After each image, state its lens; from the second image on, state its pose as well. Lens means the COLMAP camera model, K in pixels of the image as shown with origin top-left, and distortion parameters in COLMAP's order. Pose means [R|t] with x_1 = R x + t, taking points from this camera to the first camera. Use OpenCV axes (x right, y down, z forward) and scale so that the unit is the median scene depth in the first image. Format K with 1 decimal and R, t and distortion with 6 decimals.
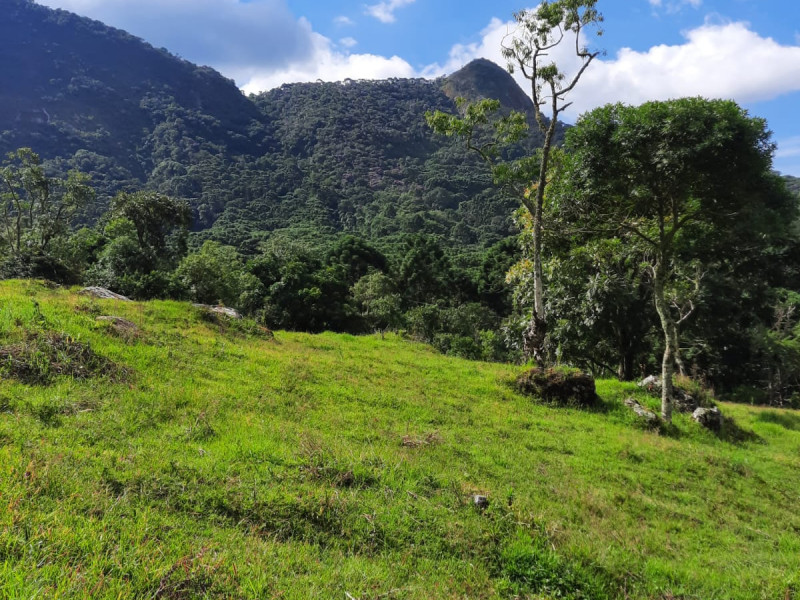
lens RADIAL K [[779.6, 0, 389.5], [0, 779.6, 303.3], [0, 0, 1]] dist [0.052280, 0.000000]
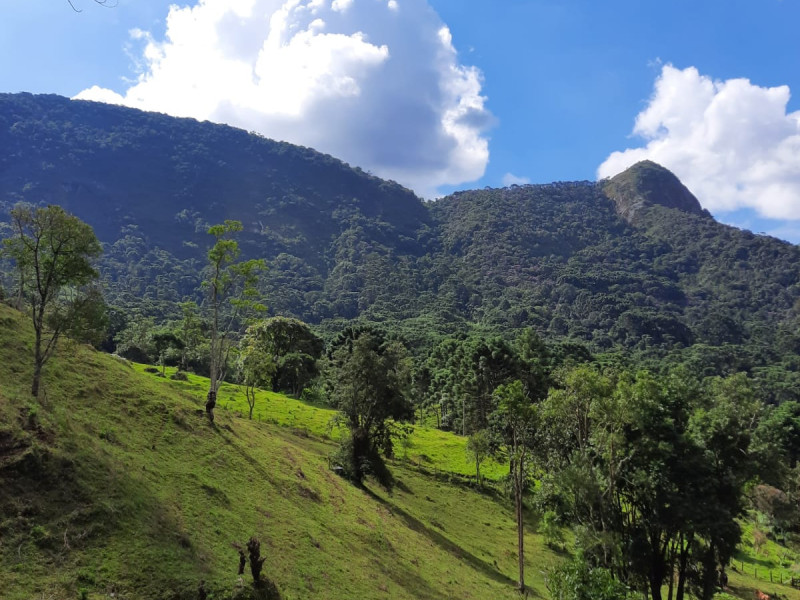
lens RADIAL K [[779.6, 0, 397.6], [0, 779.6, 303.9], [0, 0, 1]] dist [0.052280, 0.000000]
pose [[0.963261, 0.016989, -0.268031, 0.131043], [-0.044401, 0.994338, -0.096542, 0.003124], [0.264873, 0.104896, 0.958561, -0.163727]]
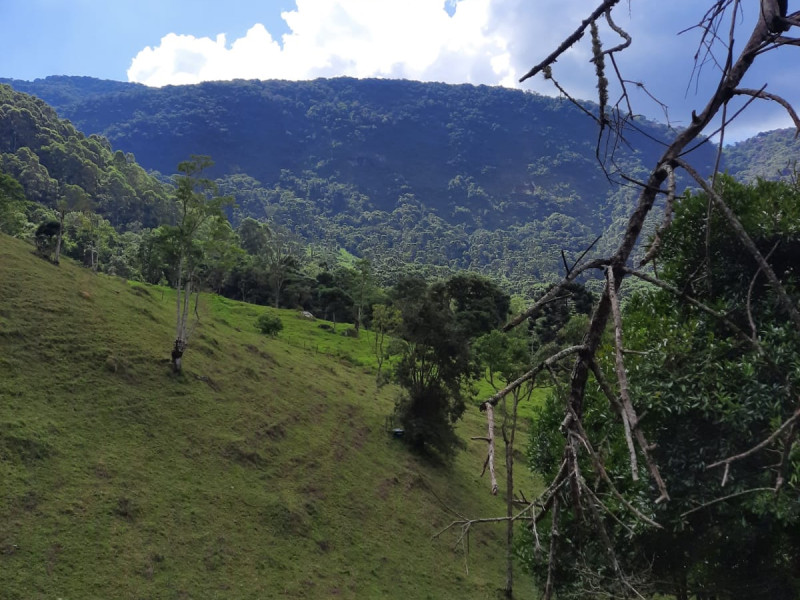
lens RADIAL K [[779.6, 0, 387.2], [0, 779.6, 305.5], [0, 0, 1]] dist [0.052280, 0.000000]
pose [[0.792134, 0.025516, -0.609813, 0.155256], [-0.054683, 0.998075, -0.029270, 0.002960], [0.607892, 0.056532, 0.792004, -0.135693]]
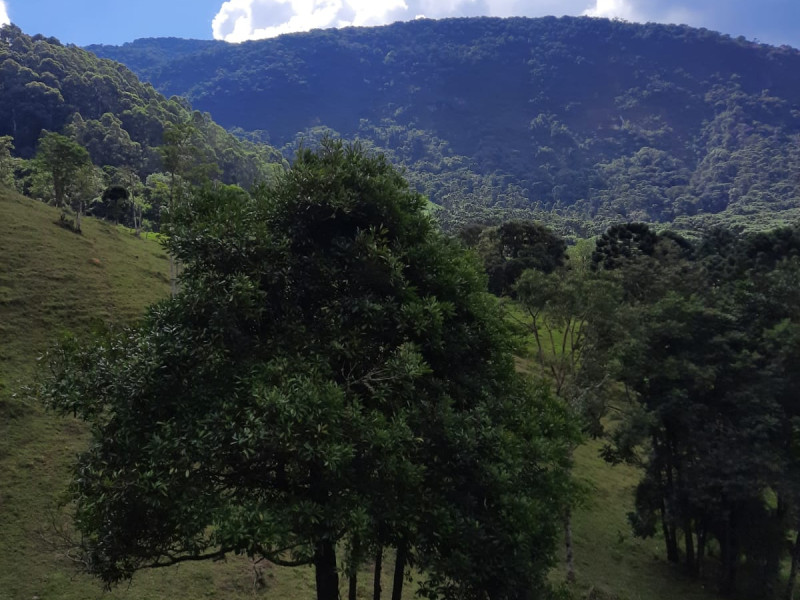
lens RADIAL K [[779.6, 0, 389.6], [0, 779.6, 303.8], [0, 0, 1]] dist [0.052280, 0.000000]
pose [[0.718483, 0.041907, -0.694281, 0.165434], [-0.019050, 0.998994, 0.040586, 0.001559], [0.695284, -0.015934, 0.718559, -0.129420]]
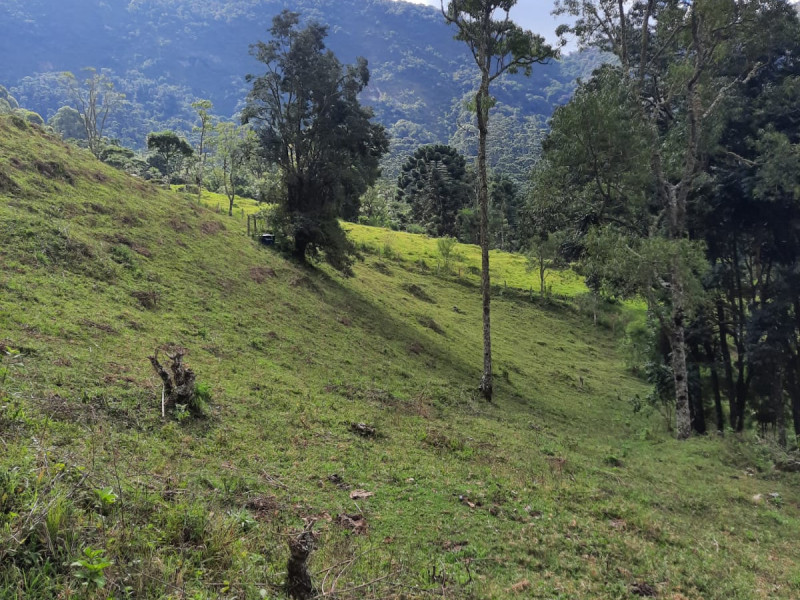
lens RADIAL K [[779.6, 0, 390.8], [0, 779.6, 304.3], [0, 0, 1]] dist [0.052280, 0.000000]
pose [[0.898965, 0.046946, -0.435497, 0.134264], [-0.023302, 0.997958, 0.059478, 0.019100], [0.437400, -0.043320, 0.898223, -0.110083]]
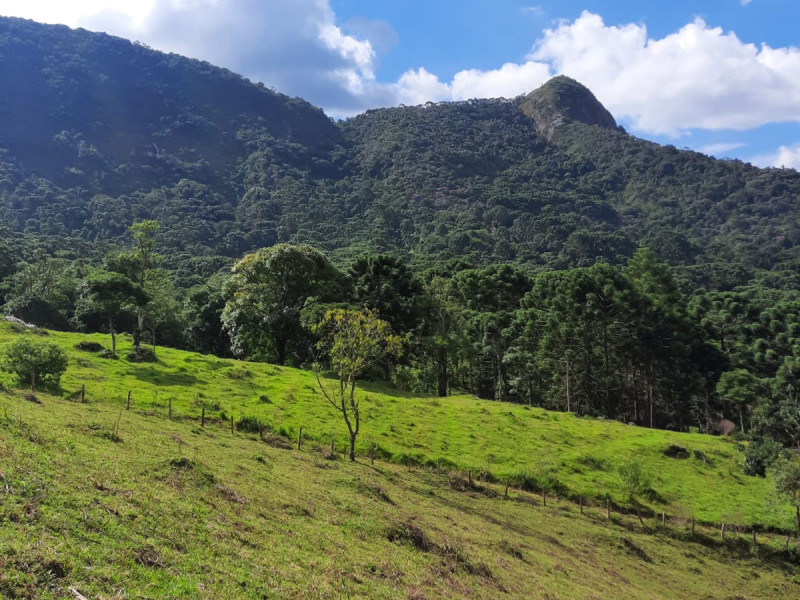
lens RADIAL K [[779.6, 0, 397.5], [0, 779.6, 302.4], [0, 0, 1]] dist [0.052280, 0.000000]
pose [[0.990684, -0.001797, -0.136168, 0.070450], [0.000213, 0.999932, -0.011645, -0.001912], [0.136180, 0.011508, 0.990617, -0.084443]]
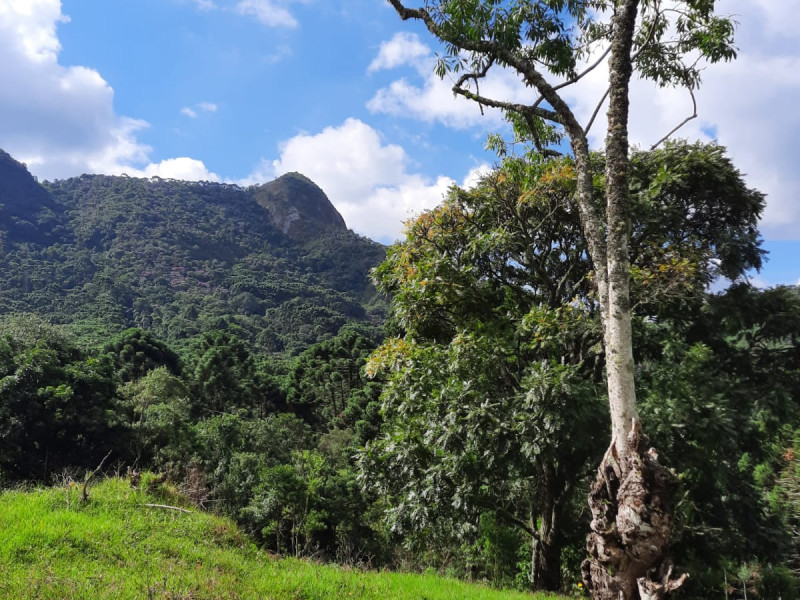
lens RADIAL K [[779.6, 0, 394.5], [0, 779.6, 289.7], [0, 0, 1]] dist [0.052280, 0.000000]
pose [[0.966423, 0.068981, 0.247526, 0.001555], [-0.028569, 0.986165, -0.163284, 0.000360], [-0.255365, 0.150730, 0.955023, 0.032265]]
